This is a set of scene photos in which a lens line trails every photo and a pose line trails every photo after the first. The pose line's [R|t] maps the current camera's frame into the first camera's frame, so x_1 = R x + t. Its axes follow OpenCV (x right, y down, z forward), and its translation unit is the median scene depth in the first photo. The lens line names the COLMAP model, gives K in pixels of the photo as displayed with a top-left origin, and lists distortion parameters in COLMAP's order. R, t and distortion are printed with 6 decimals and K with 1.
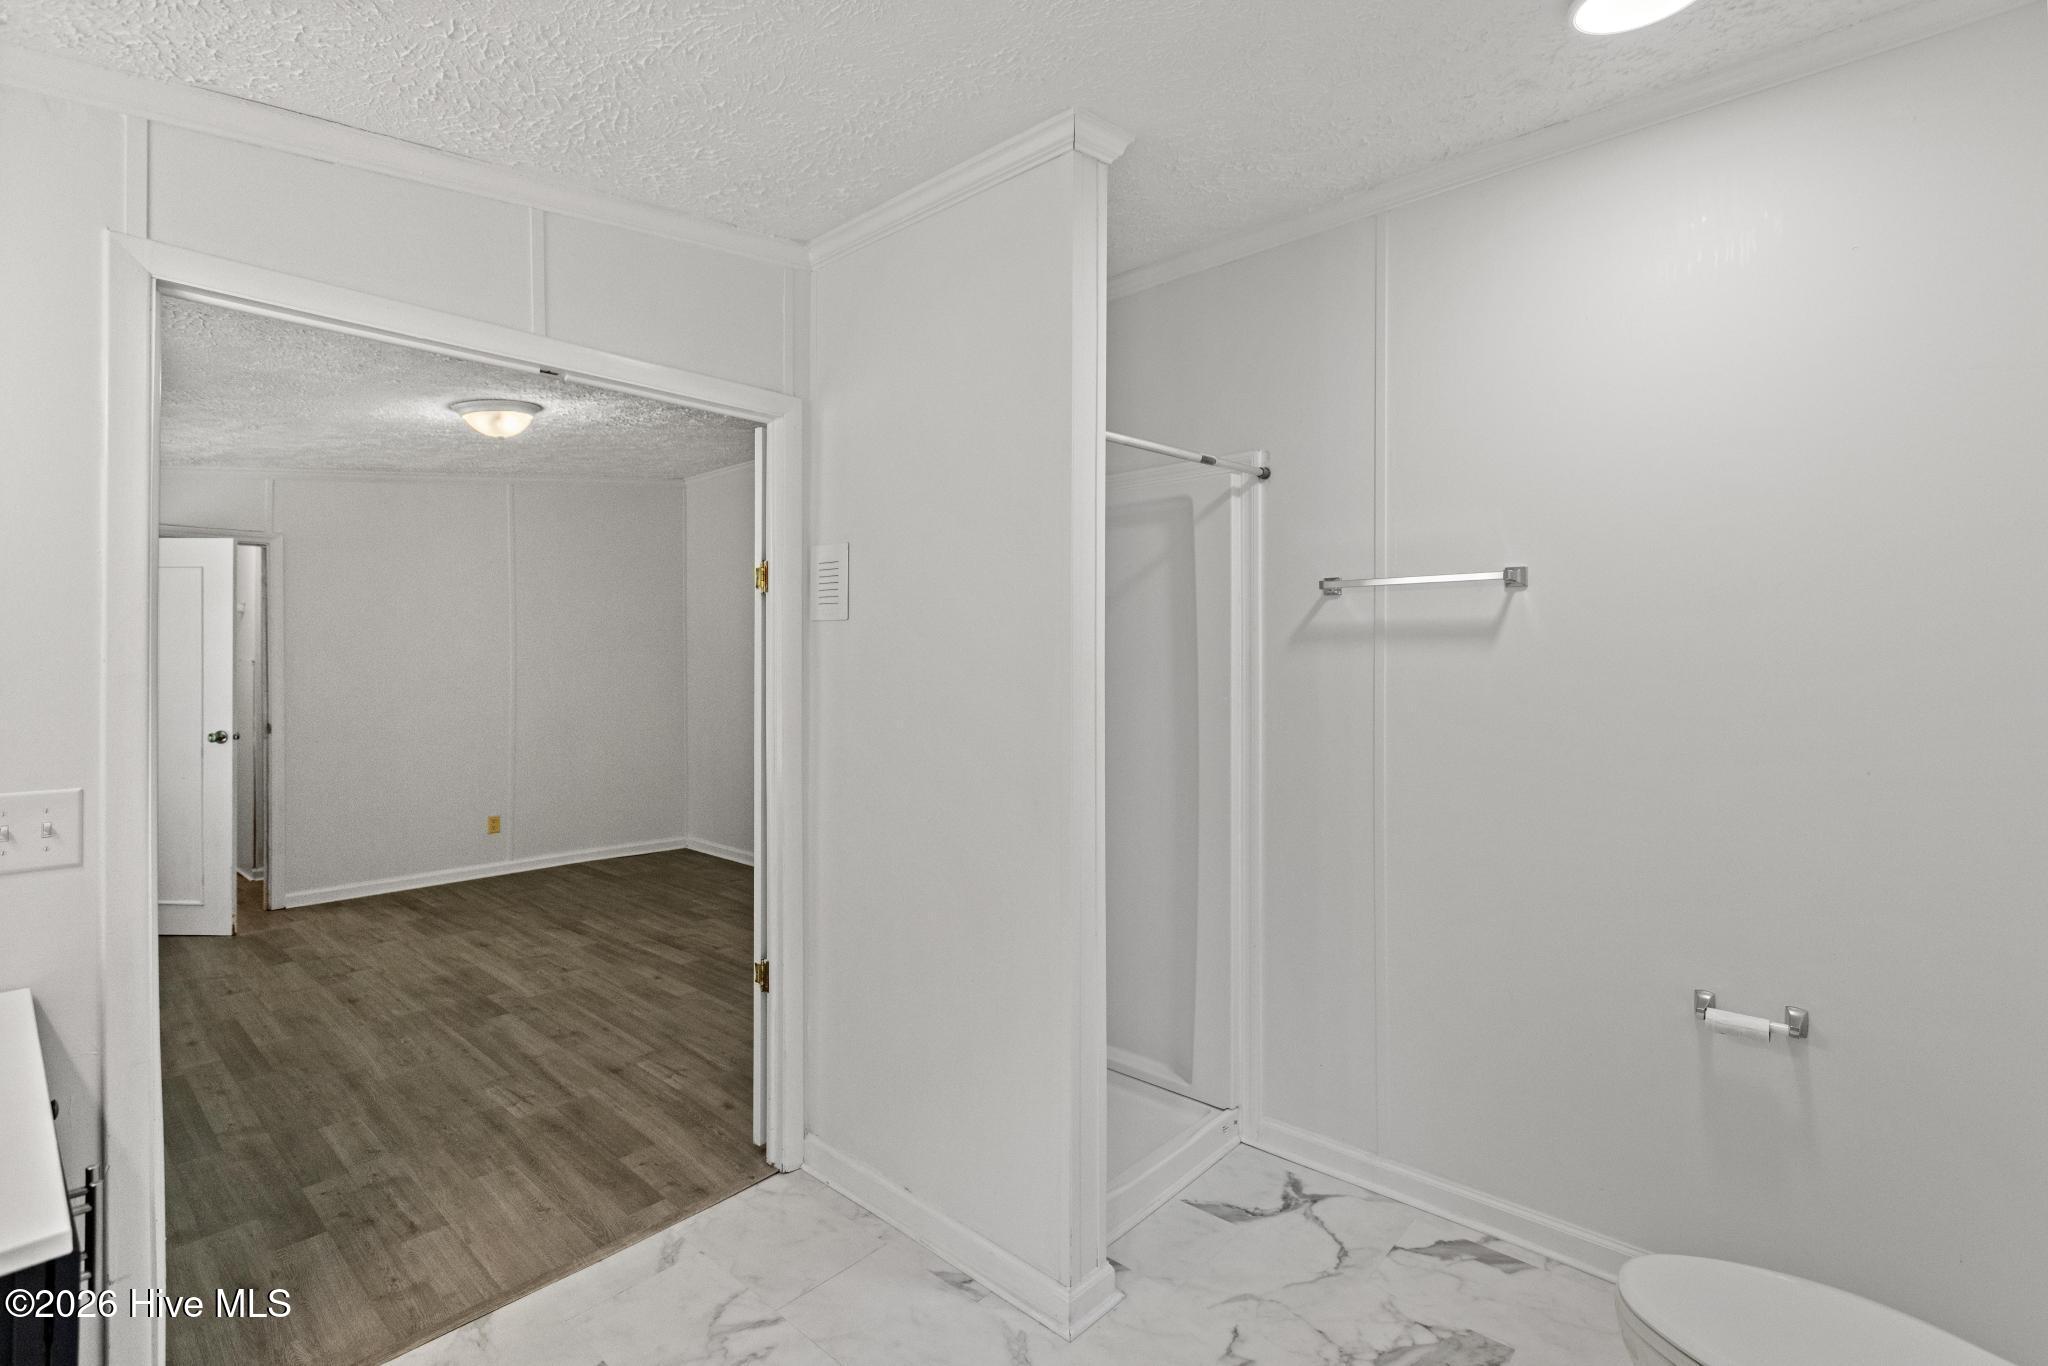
lens RADIAL K [[942.9, 0, 1015.9], [0, 942.9, 669.0], [0, 0, 1]] dist [0.005350, 0.000223]
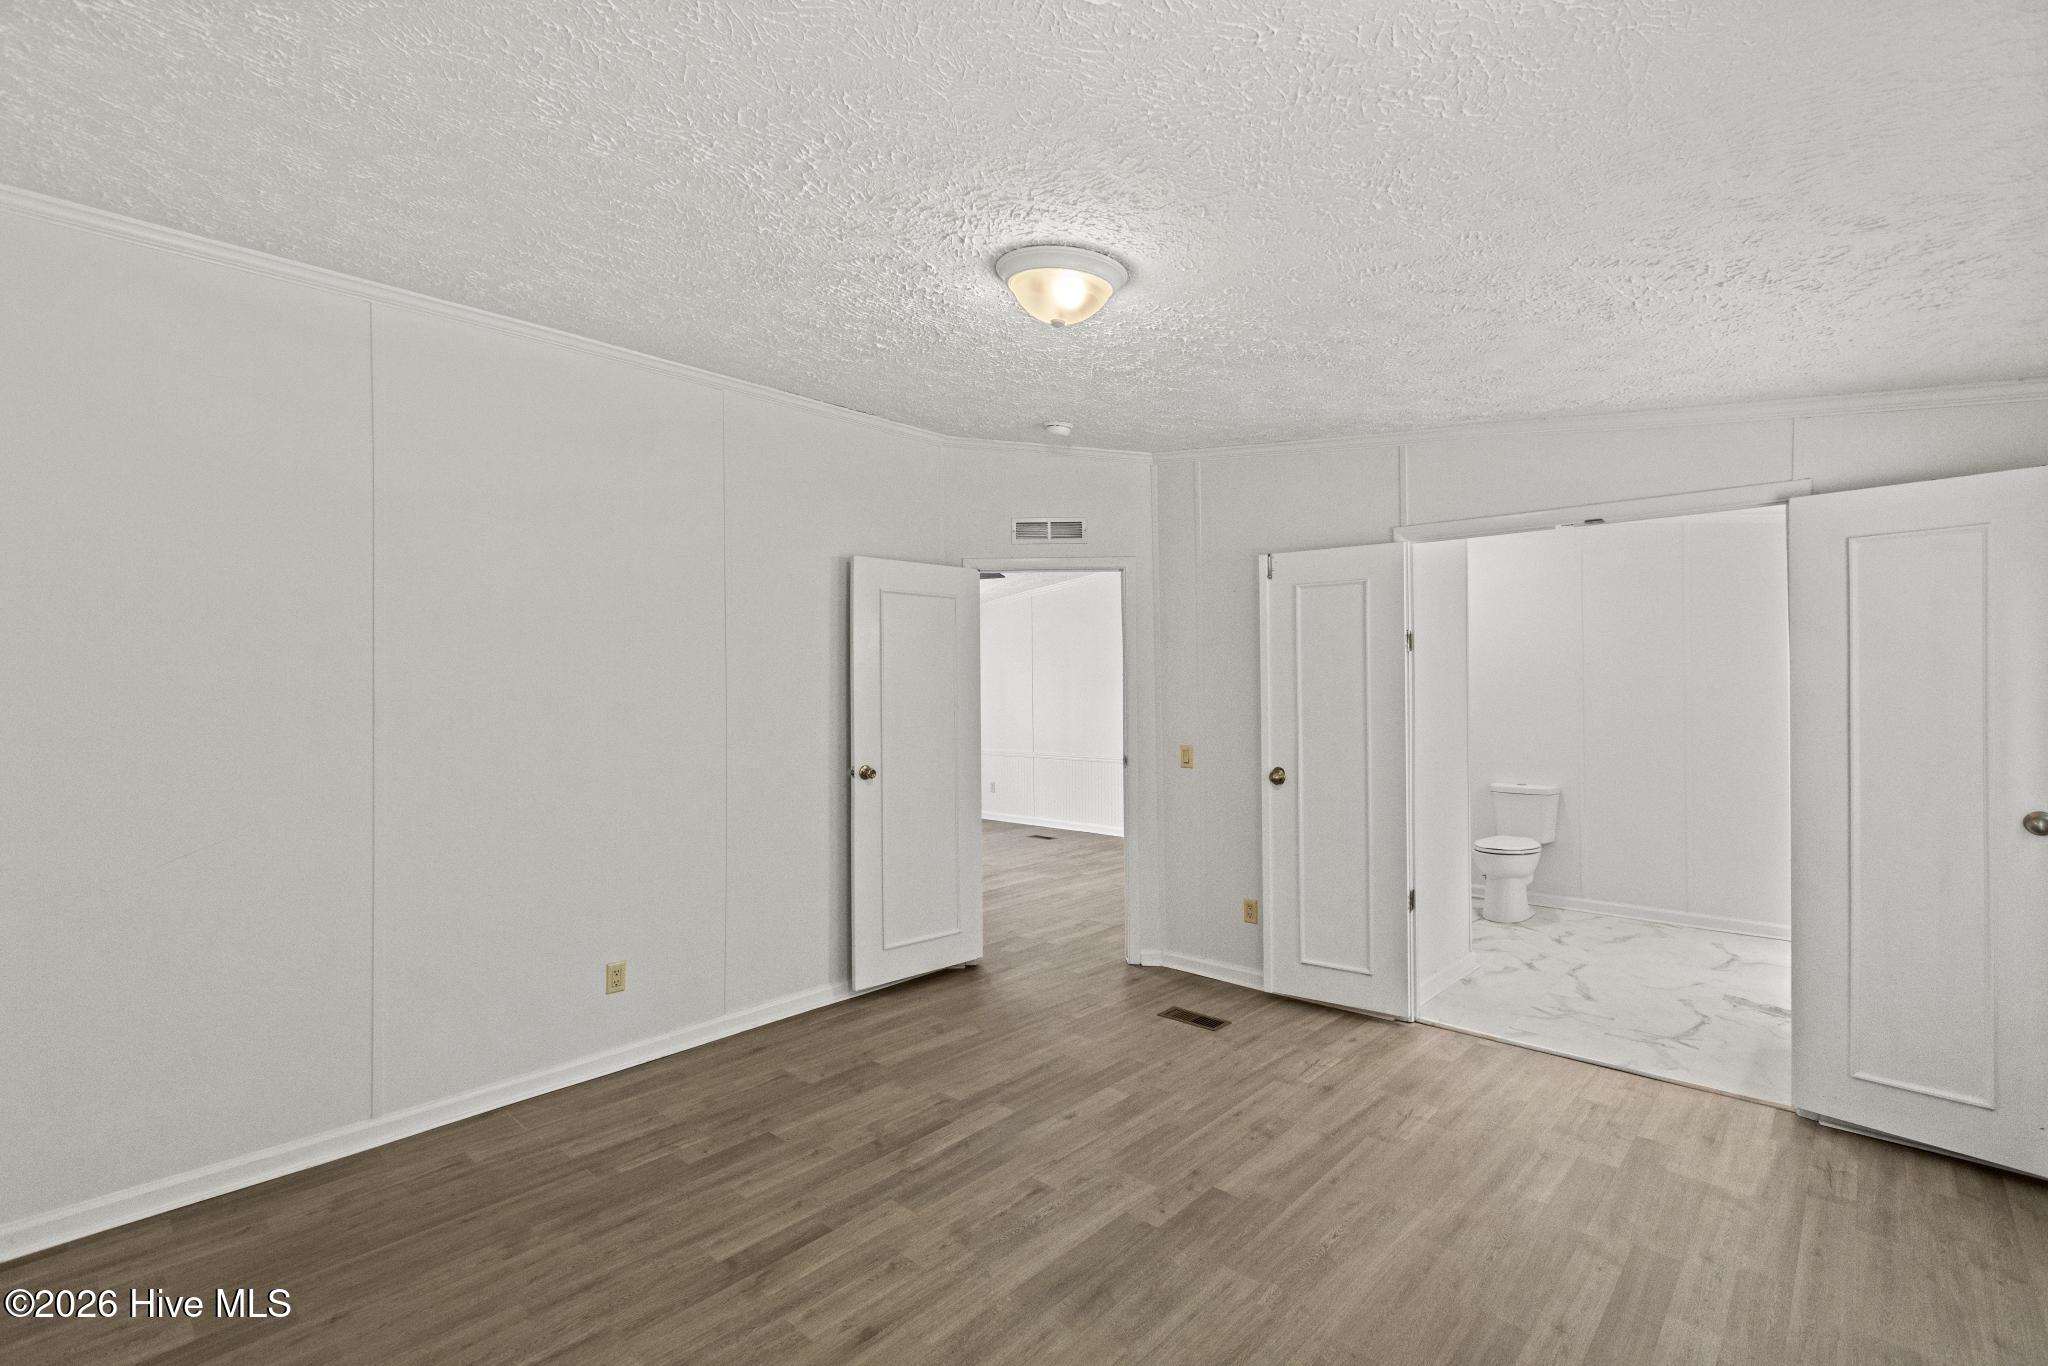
lens RADIAL K [[942.9, 0, 1021.3], [0, 942.9, 686.2], [0, 0, 1]] dist [0.005350, 0.000223]
pose [[-0.003519, 0.007410, 0.999966, -1.249047], [0.018273, 0.999806, -0.007344, -0.014976], [-0.999827, 0.018247, -0.003653, 1.133996]]
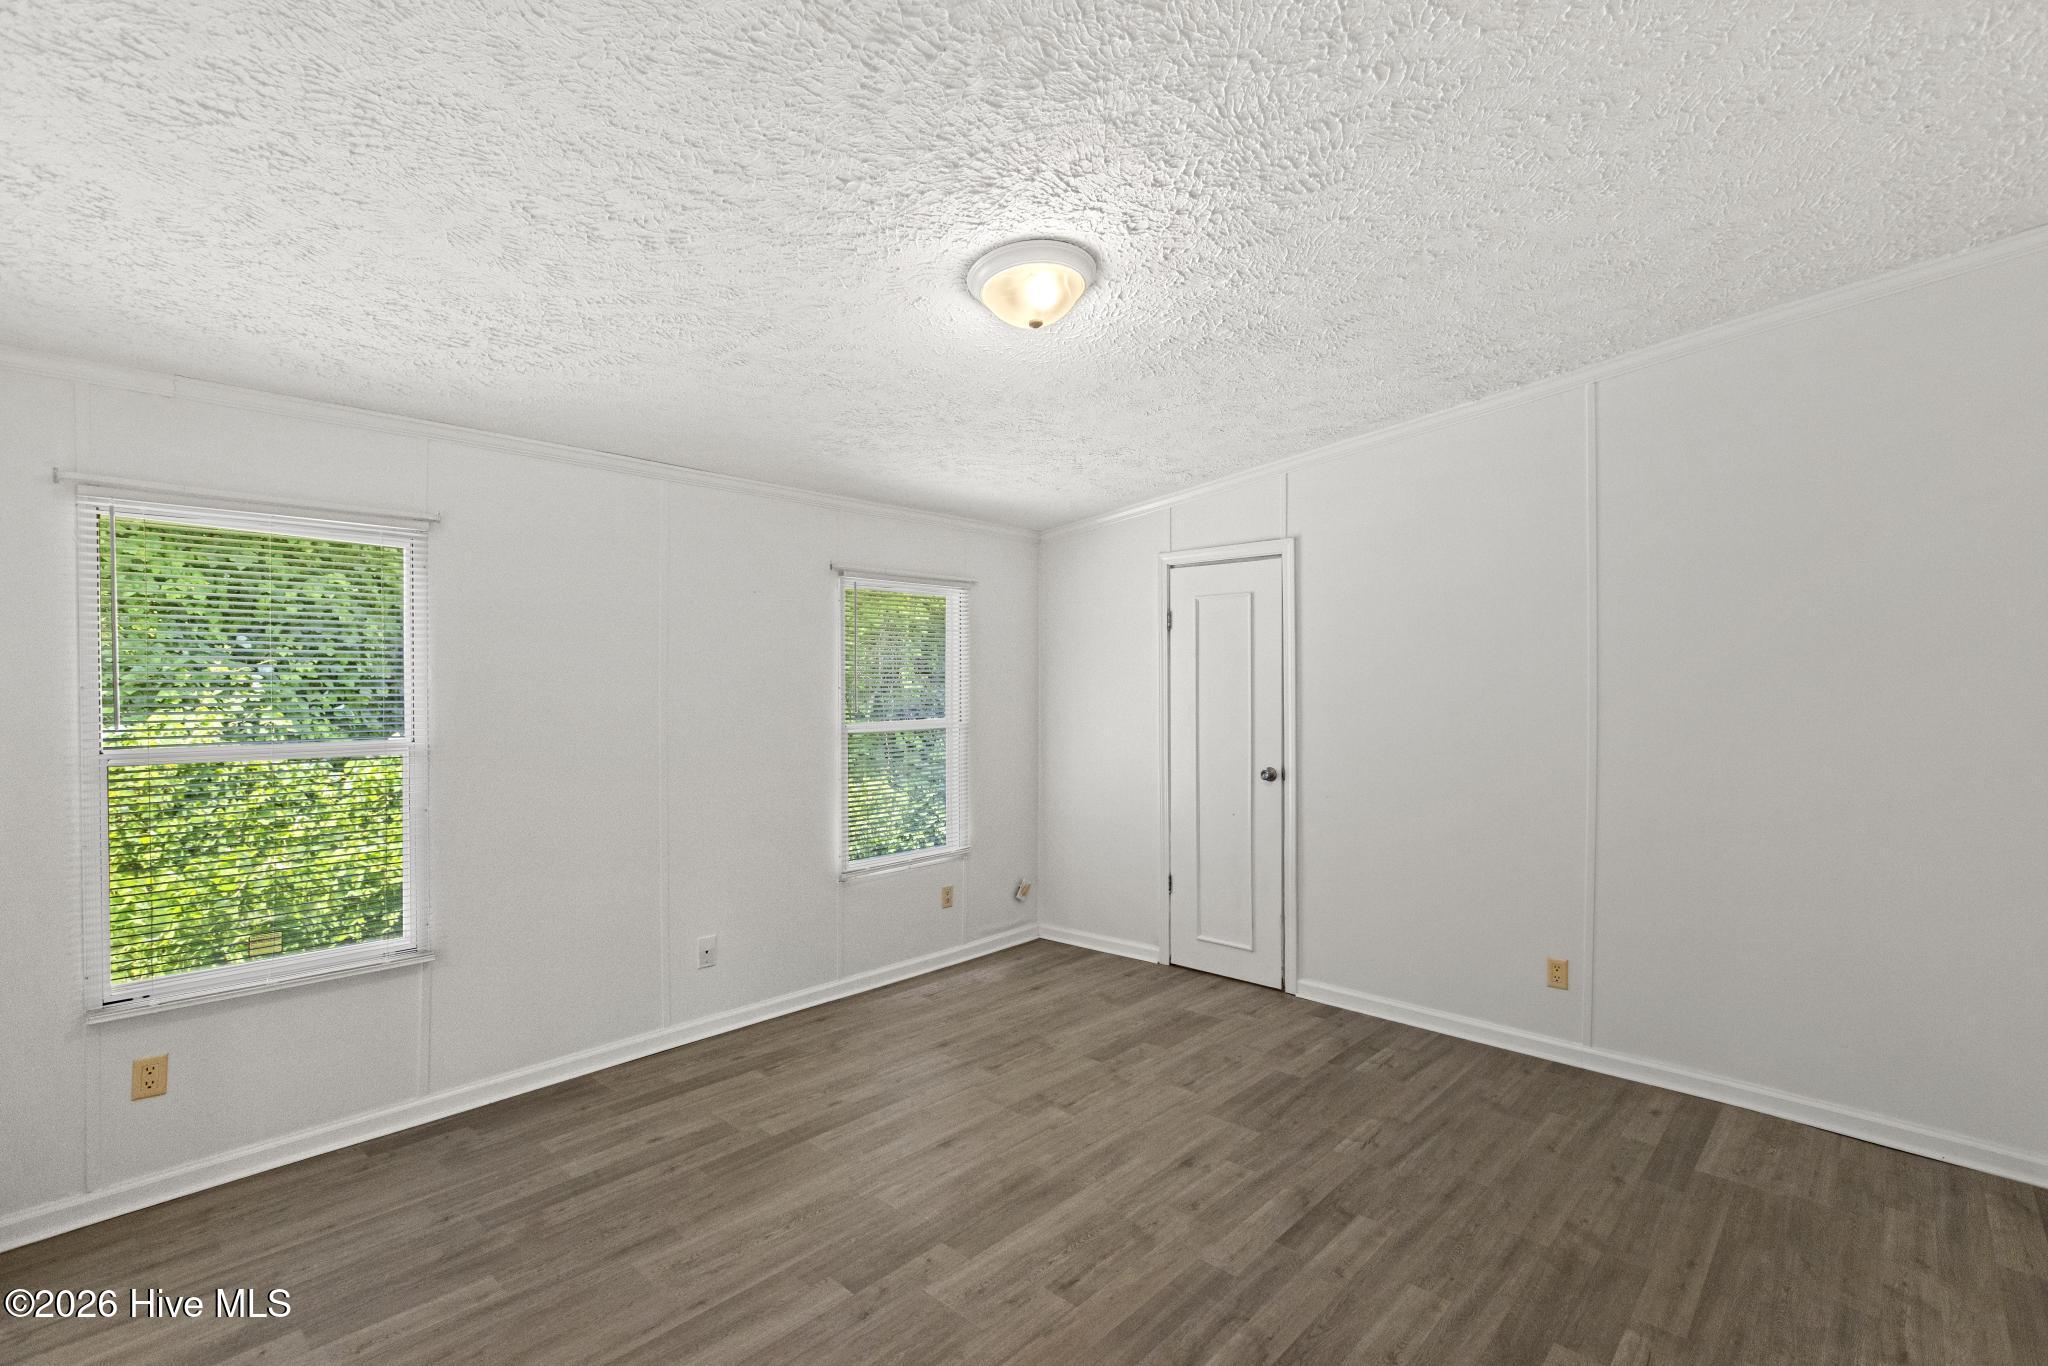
lens RADIAL K [[942.9, 0, 1018.5], [0, 942.9, 682.6], [0, 0, 1]] dist [0.005350, 0.000223]
pose [[-0.002995, 0.005163, -0.999982, 0.055530], [-0.008820, 0.999948, 0.005189, -0.023857], [0.999957, 0.008835, -0.002949, 1.093983]]
